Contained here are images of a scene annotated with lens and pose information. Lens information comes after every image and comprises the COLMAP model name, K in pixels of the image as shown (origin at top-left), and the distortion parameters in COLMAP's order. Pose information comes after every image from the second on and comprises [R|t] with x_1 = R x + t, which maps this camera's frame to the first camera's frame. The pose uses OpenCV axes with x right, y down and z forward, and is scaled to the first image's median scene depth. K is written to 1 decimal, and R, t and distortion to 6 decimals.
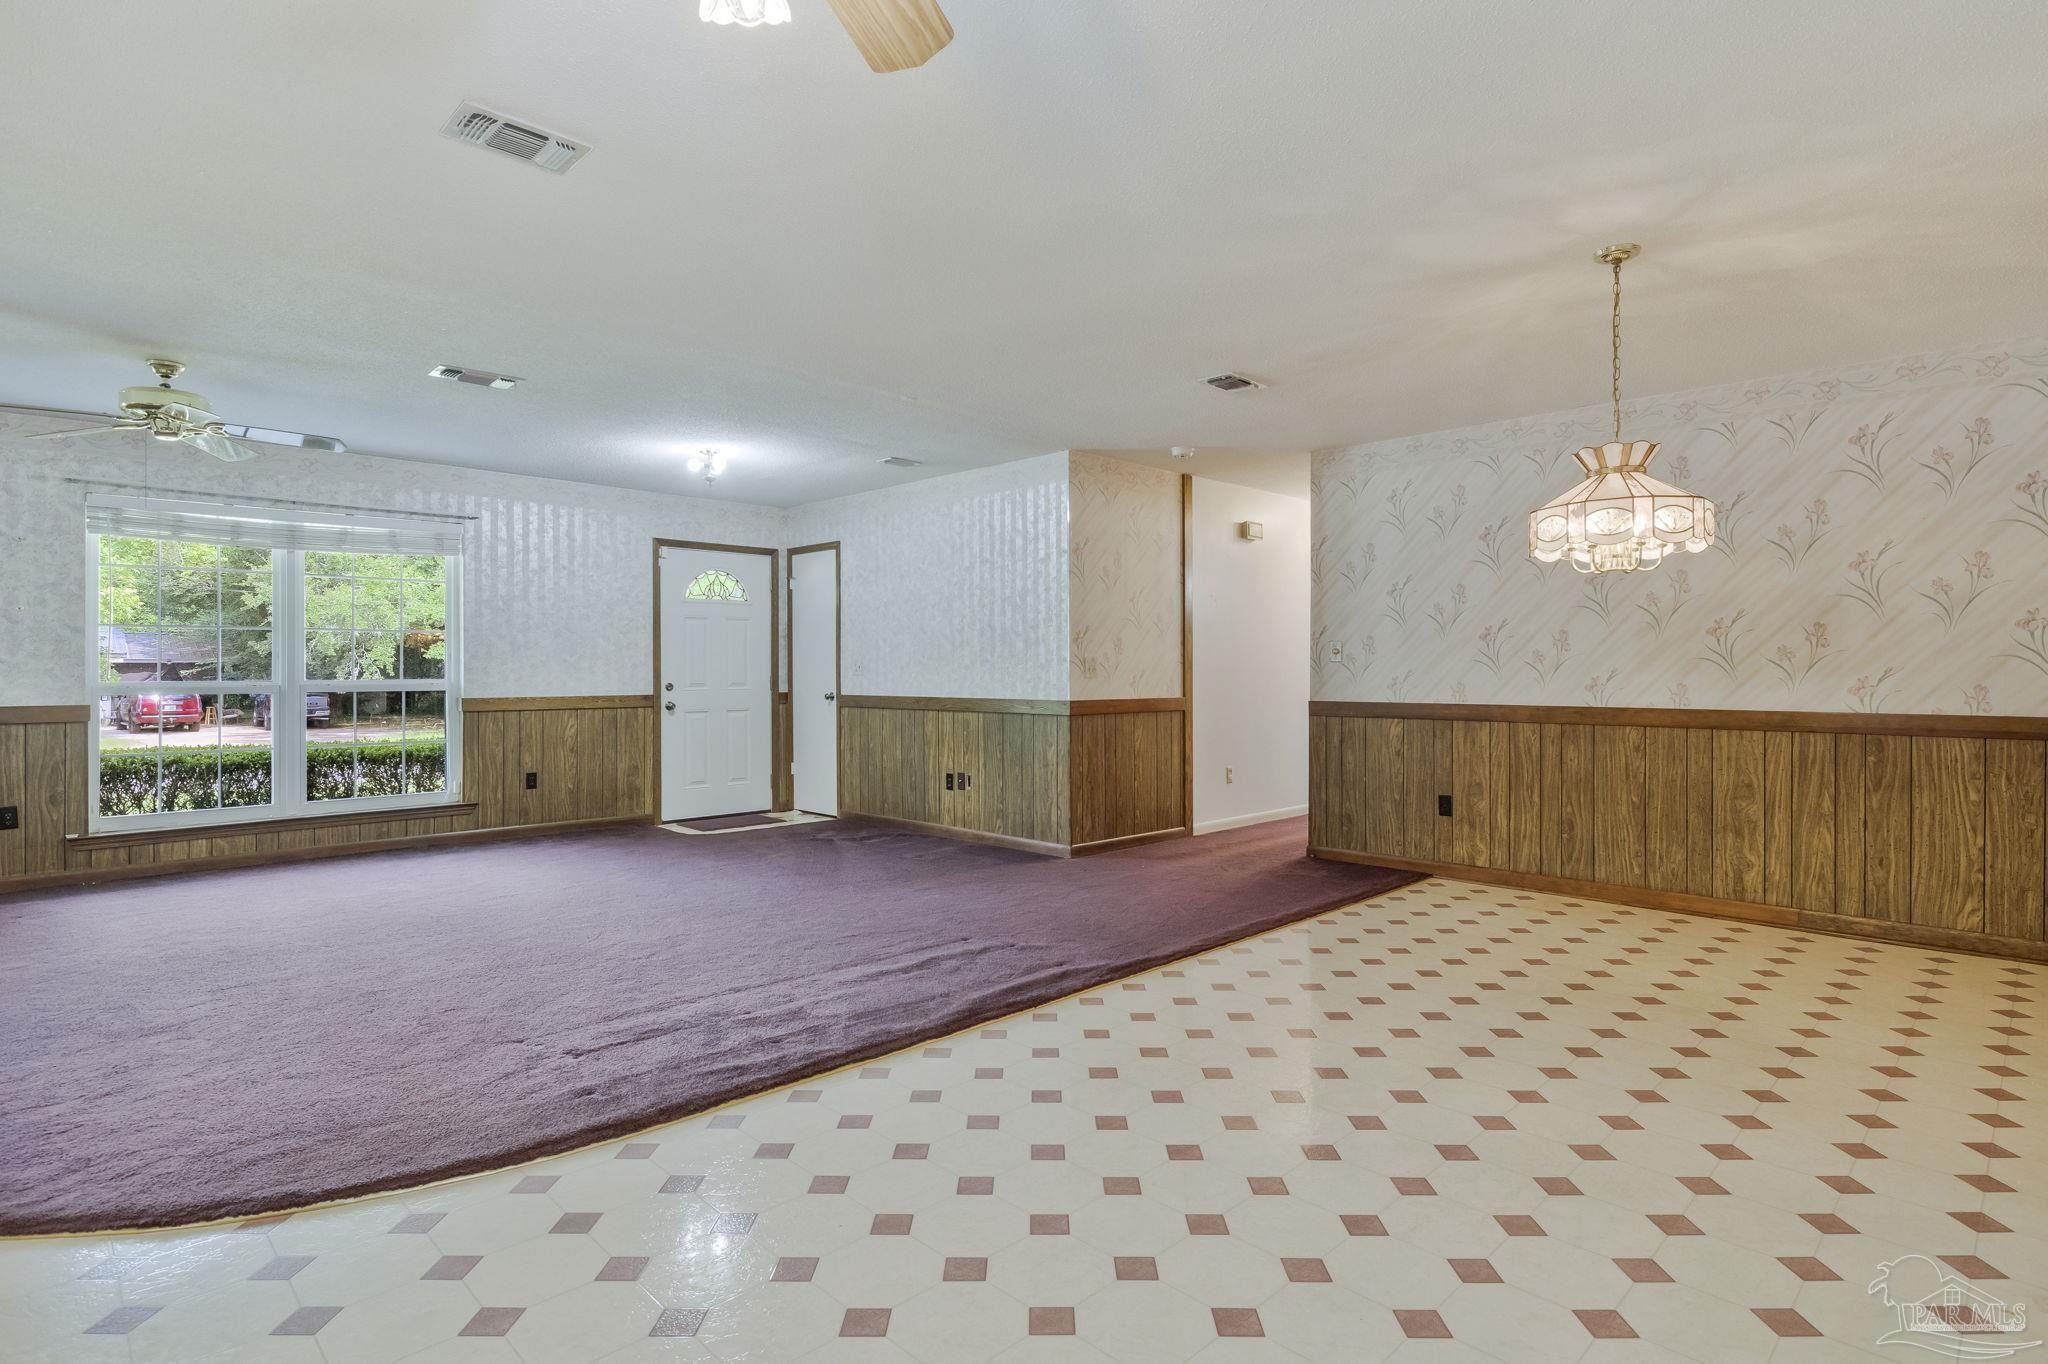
lens RADIAL K [[1053.5, 0, 1024.0], [0, 1053.5, 682.0], [0, 0, 1]] dist [-0.002575, -0.000035]
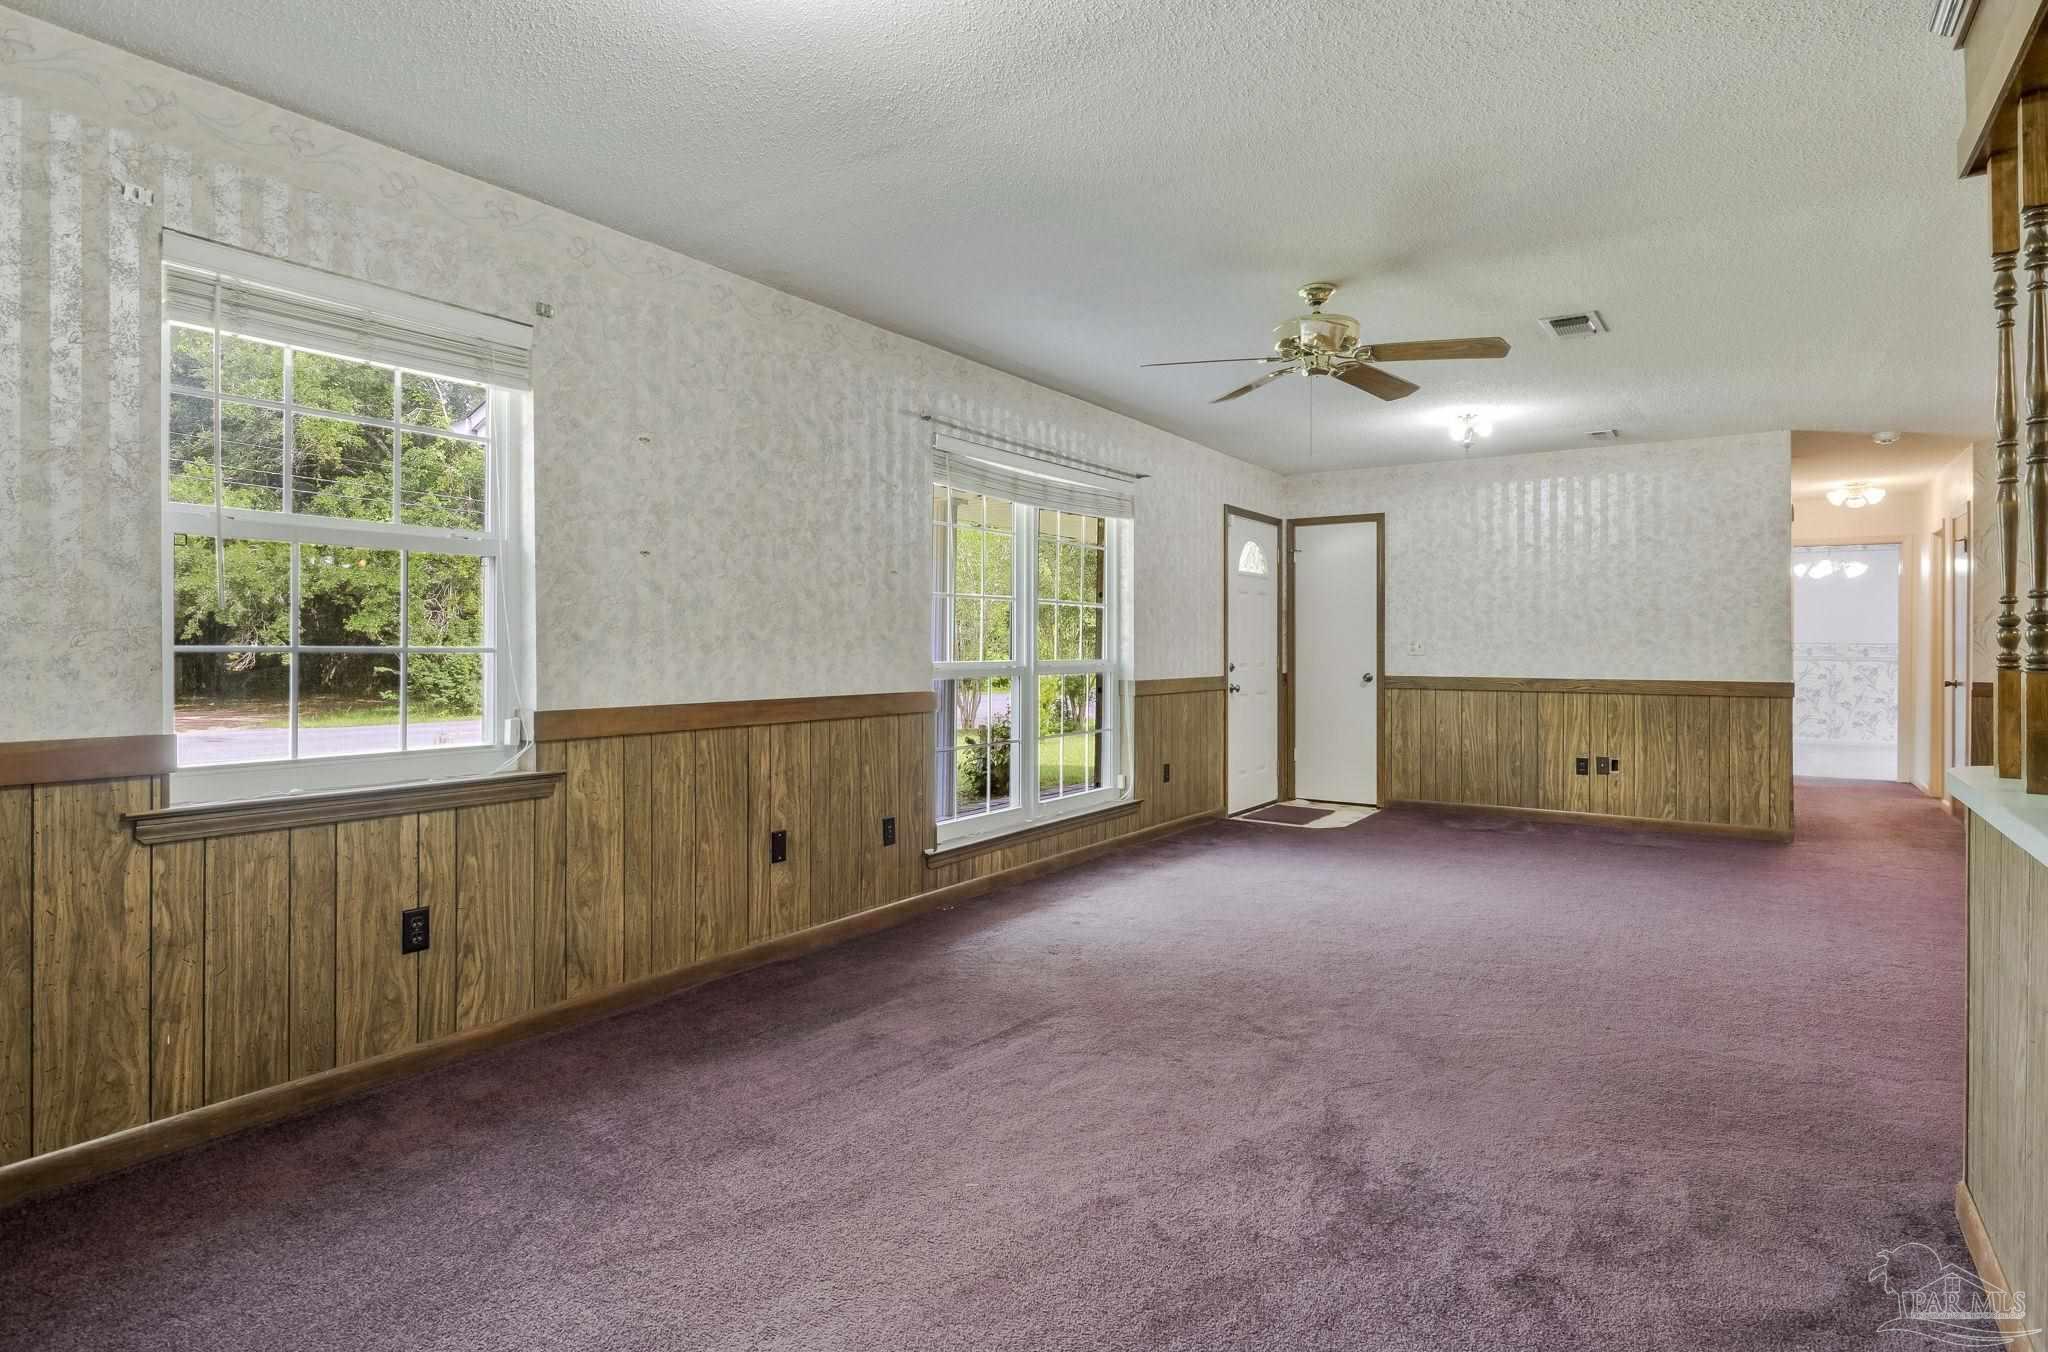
lens RADIAL K [[1112.2, 0, 1025.7], [0, 1112.2, 643.9], [0, 0, 1]] dist [-0.001022, -0.000248]
pose [[0.986359, 0.001272, 0.164603, -0.778386], [-0.000105, 0.999975, -0.007099, -0.010793], [-0.164608, 0.006985, 0.986334, 0.081353]]
